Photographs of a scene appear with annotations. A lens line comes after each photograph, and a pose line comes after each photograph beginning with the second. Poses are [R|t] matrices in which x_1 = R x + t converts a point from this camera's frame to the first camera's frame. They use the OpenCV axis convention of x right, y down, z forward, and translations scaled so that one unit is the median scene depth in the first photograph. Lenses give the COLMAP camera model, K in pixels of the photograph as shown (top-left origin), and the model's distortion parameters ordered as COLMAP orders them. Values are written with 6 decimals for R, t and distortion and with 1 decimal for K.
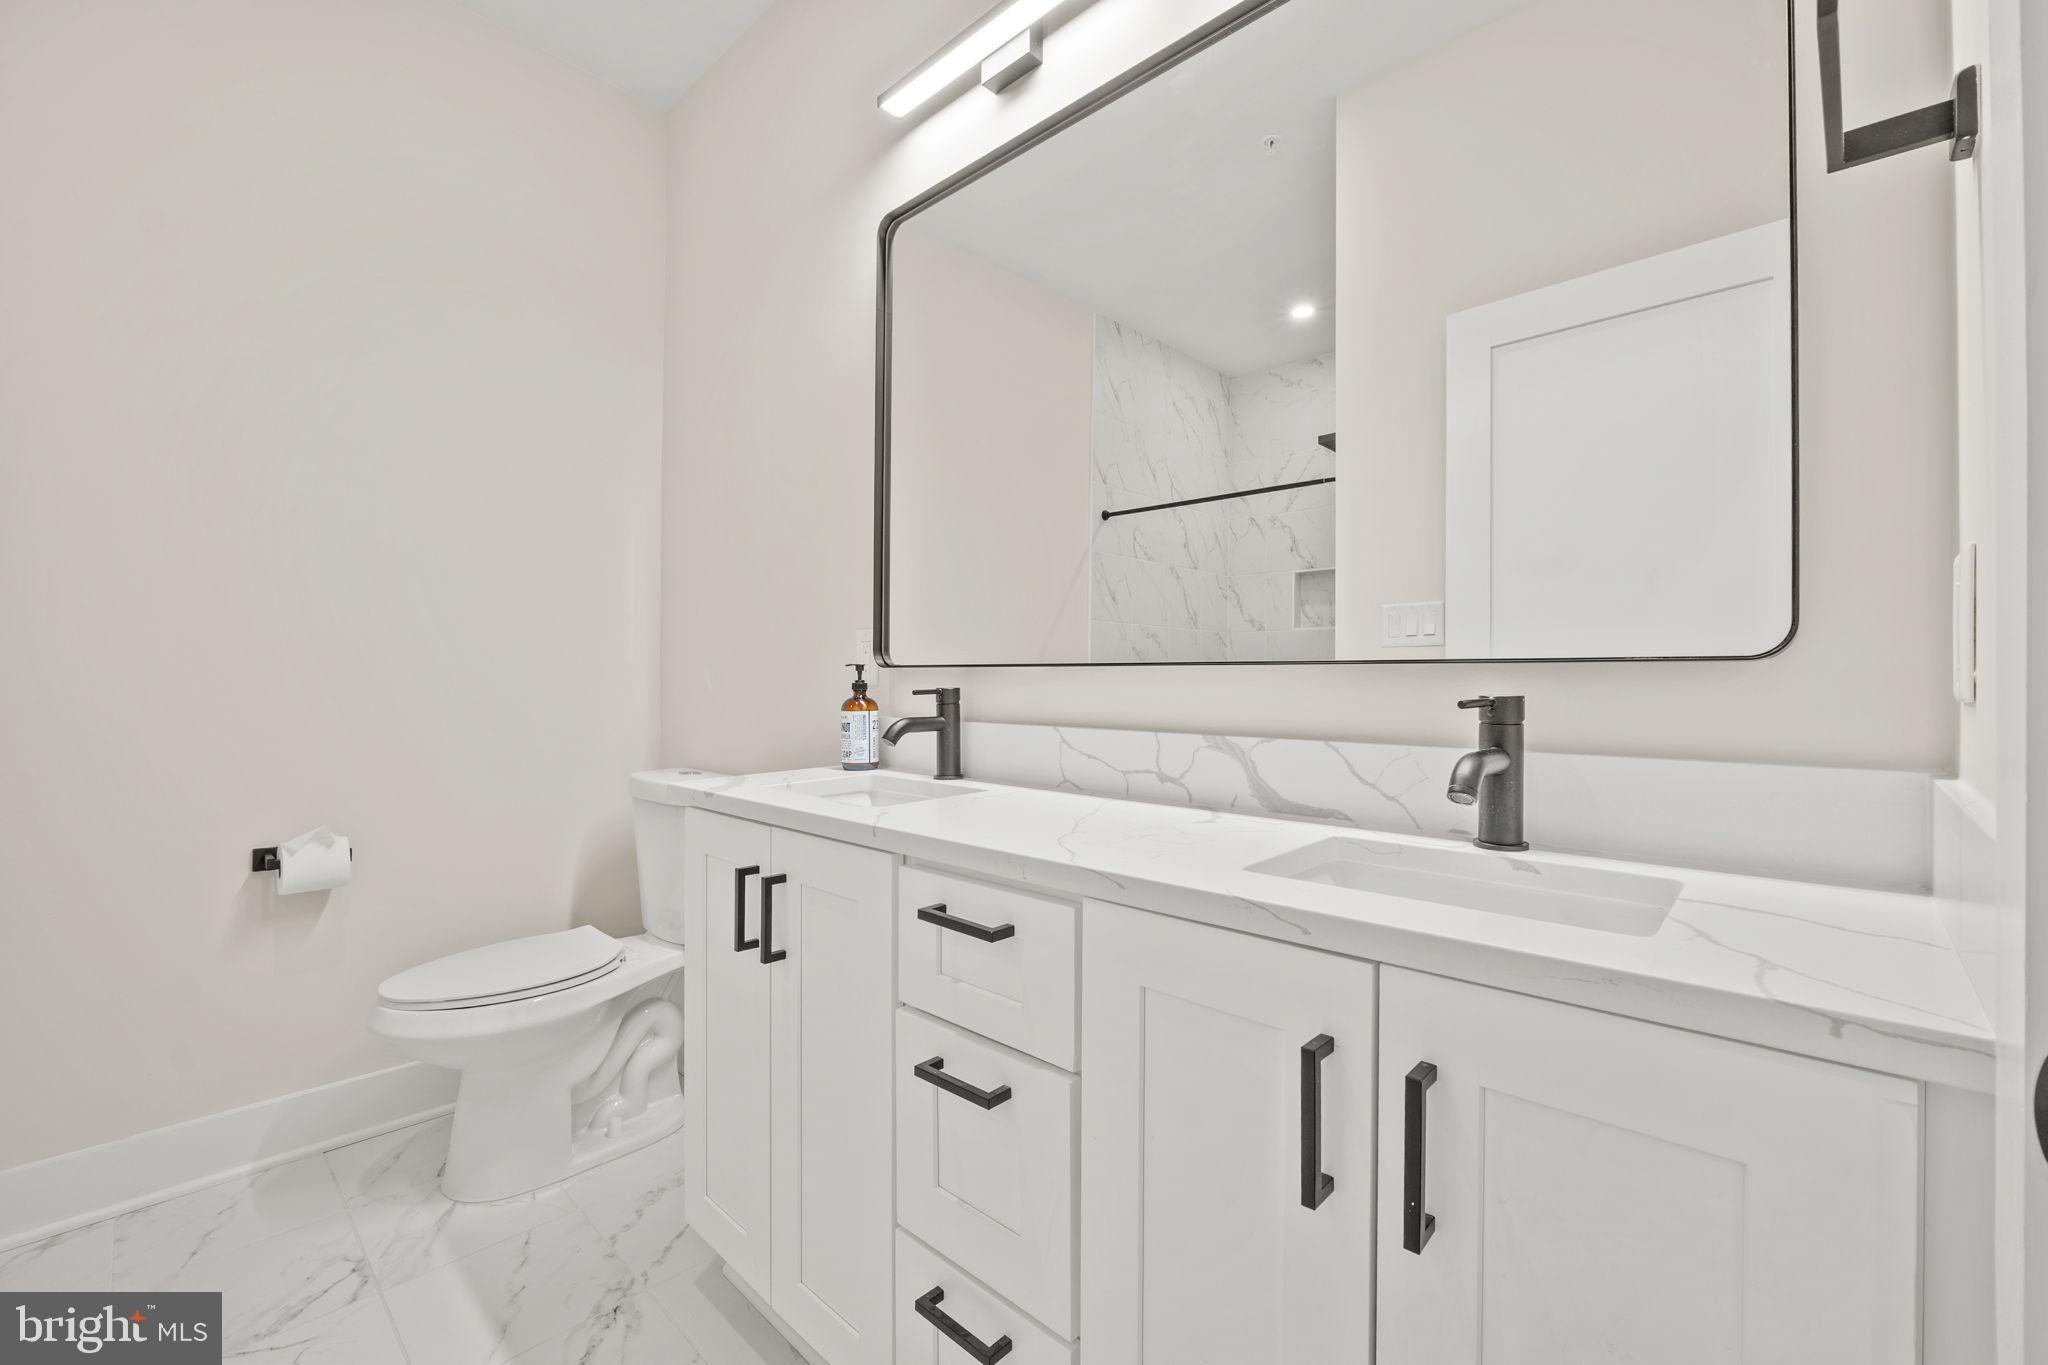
lens RADIAL K [[855.0, 0, 1030.4], [0, 855.0, 688.8], [0, 0, 1]] dist [-0.015110, 0.000536]
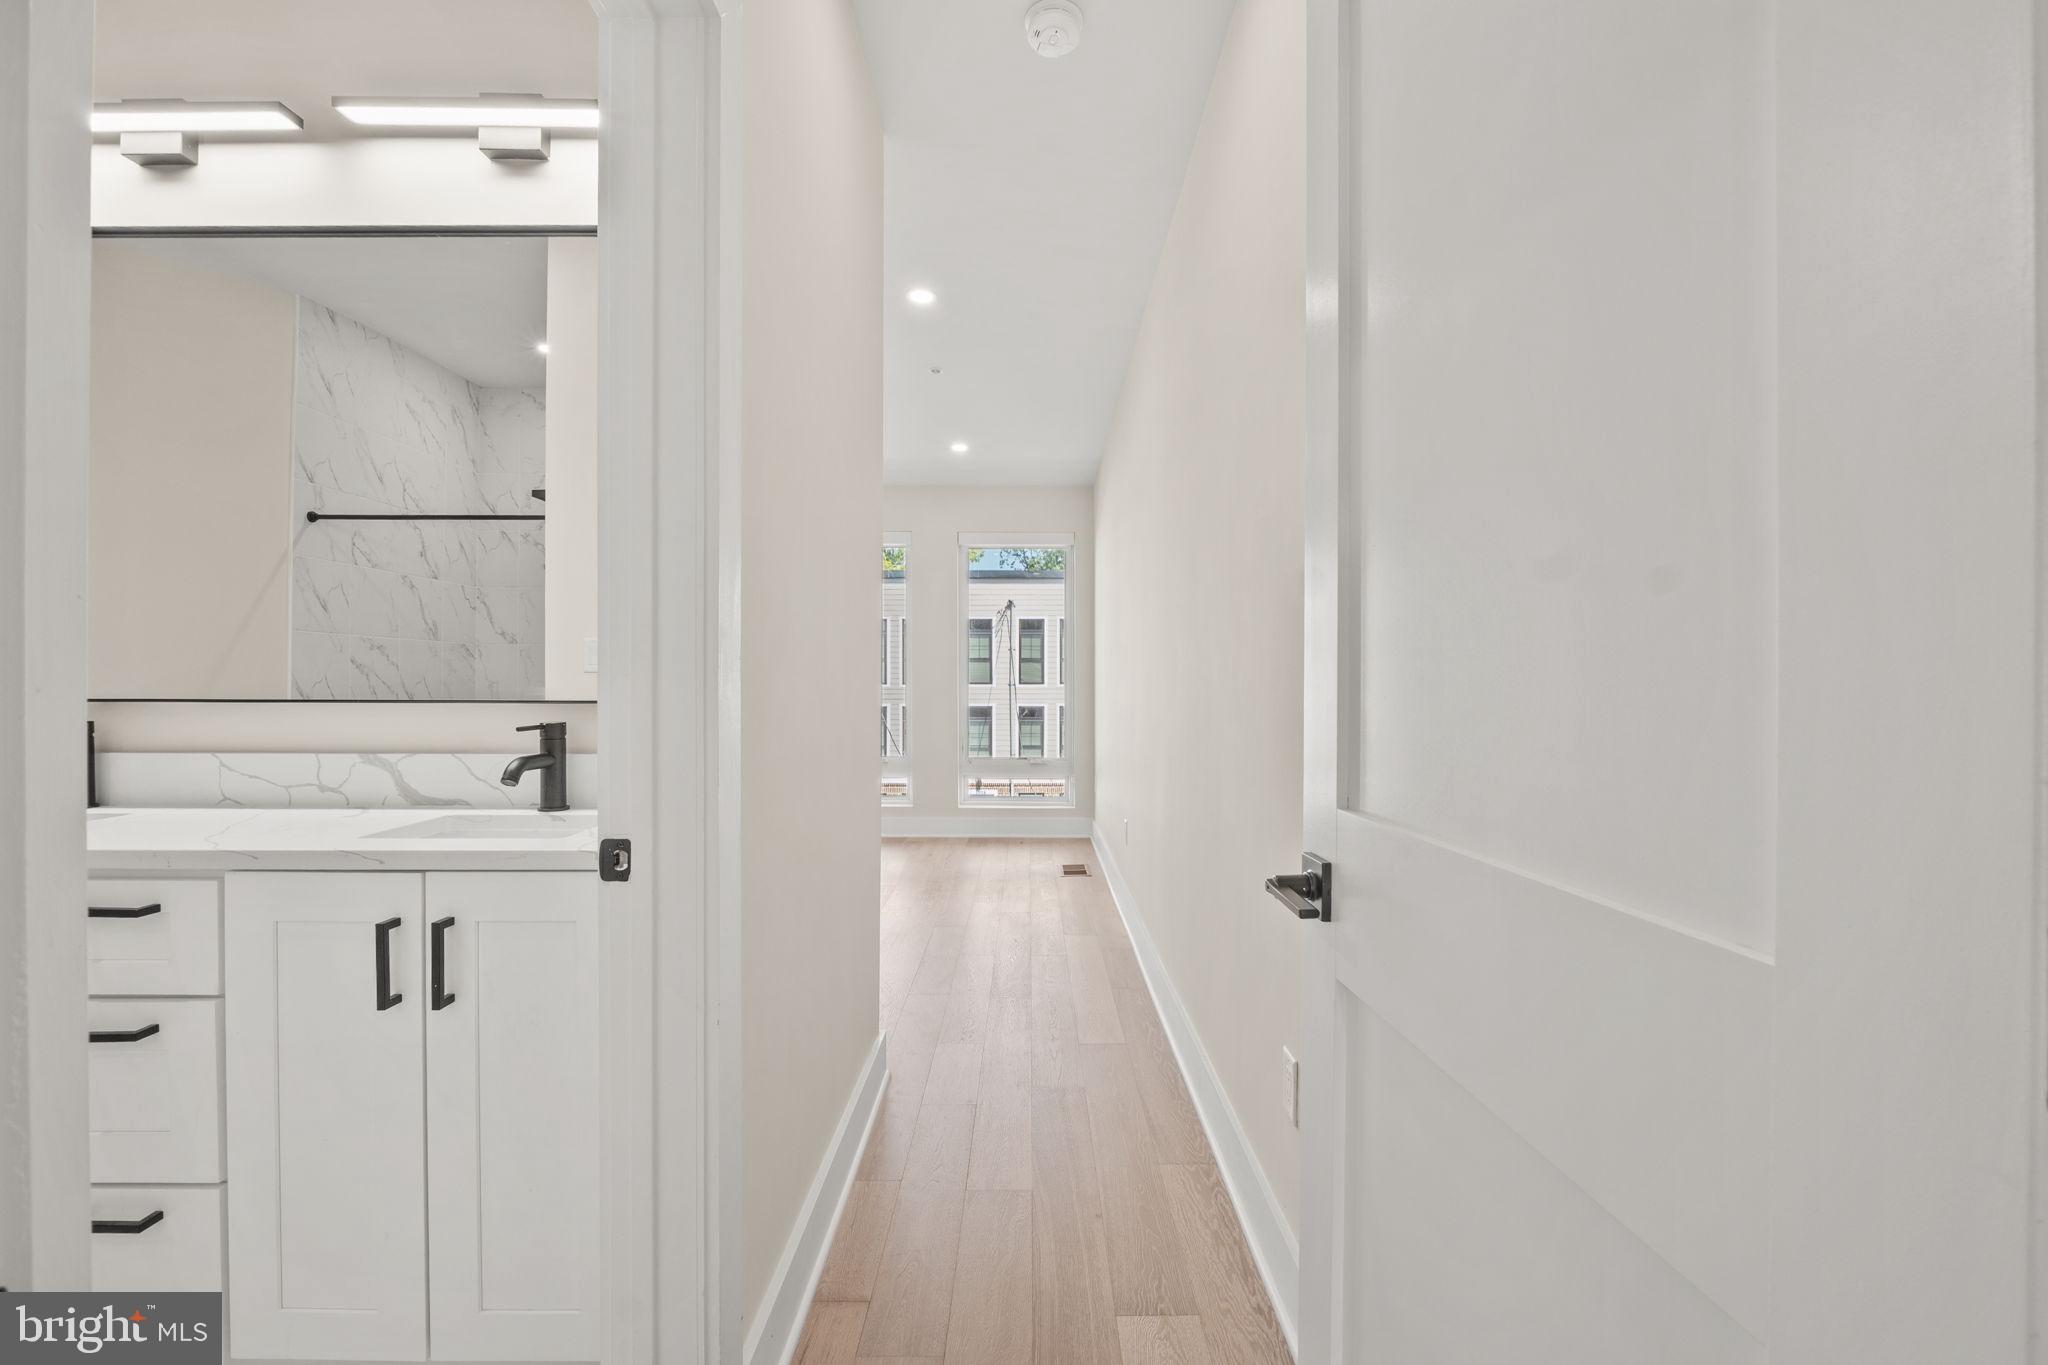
lens RADIAL K [[855.0, 0, 1030.4], [0, 855.0, 688.8], [0, 0, 1]] dist [-0.015110, 0.000536]
pose [[0.719872, -0.006568, 0.694076, 0.035805], [0.008411, 0.999964, 0.000739, -0.036965], [-0.694056, 0.005305, 0.719901, -0.634549]]
